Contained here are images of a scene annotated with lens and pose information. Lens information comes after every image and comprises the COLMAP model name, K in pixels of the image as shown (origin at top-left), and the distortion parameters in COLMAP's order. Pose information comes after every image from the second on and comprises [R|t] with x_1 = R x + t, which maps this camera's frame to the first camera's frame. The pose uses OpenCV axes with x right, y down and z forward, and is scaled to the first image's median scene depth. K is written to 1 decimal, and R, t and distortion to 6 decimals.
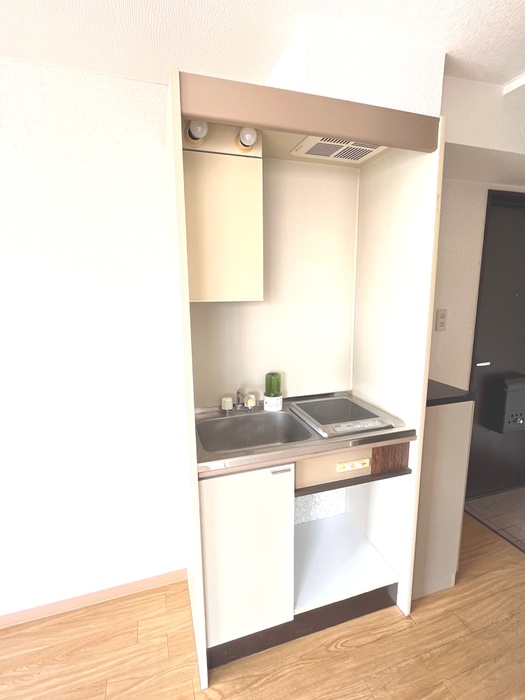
lens RADIAL K [[341.4, 0, 262.5], [0, 341.4, 350.0], [0, 0, 1]] dist [0.000520, 0.000625]
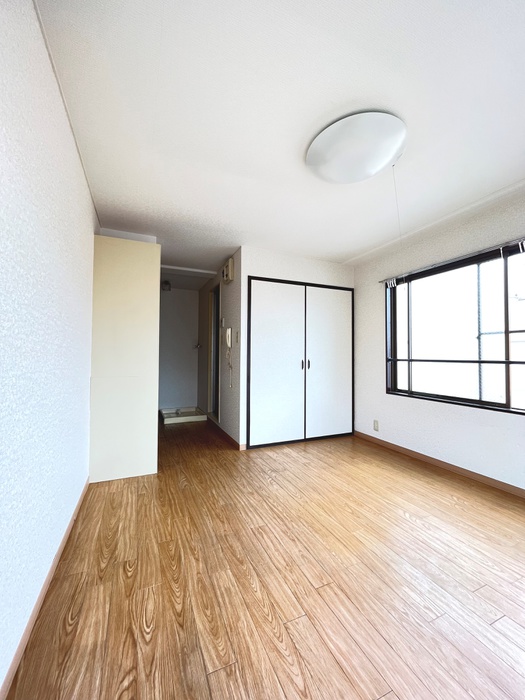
lens RADIAL K [[283.6, 0, 261.0], [0, 283.6, 350.1], [0, 0, 1]] dist [-0.002045, -0.000260]
pose [[-0.084102, 0.031658, 0.995954, -1.949455], [0.170429, 0.985225, -0.016925, 0.263415], [-0.981774, 0.168316, -0.088255, 0.276724]]
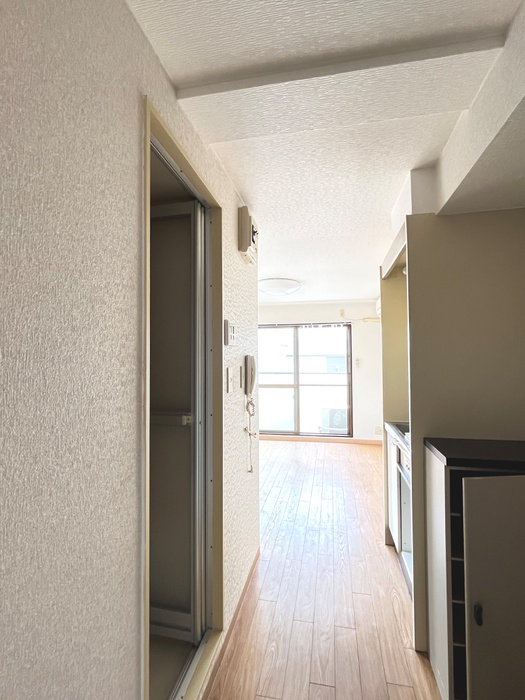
lens RADIAL K [[341.4, 0, 262.5], [0, 341.4, 350.0], [0, 0, 1]] dist [0.000520, 0.000625]
pose [[-0.497093, -0.009409, -0.867646, 1.667516], [-0.140954, 0.987535, 0.070046, -0.132812], [0.856172, 0.157118, -0.492223, 1.041575]]
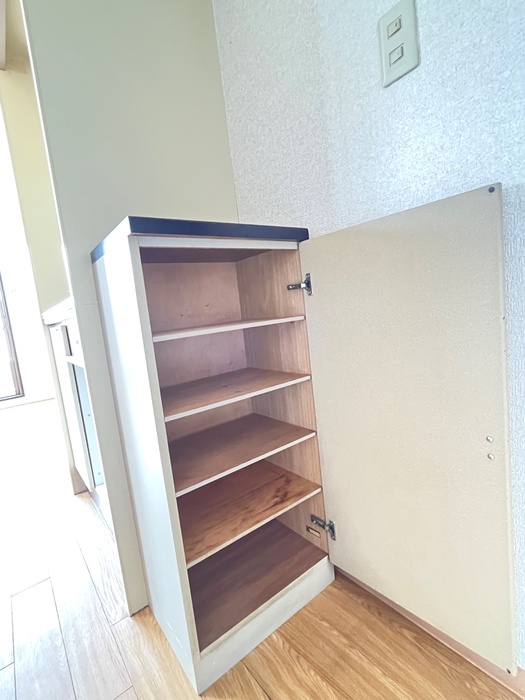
lens RADIAL K [[341.4, 0, 262.5], [0, 341.4, 350.0], [0, 0, 1]] dist [0.000520, 0.000625]
pose [[0.333332, 0.089822, -0.938521, 1.116501], [-0.058632, 0.995500, 0.074451, 0.255577], [0.940985, 0.030210, 0.337098, 1.074692]]
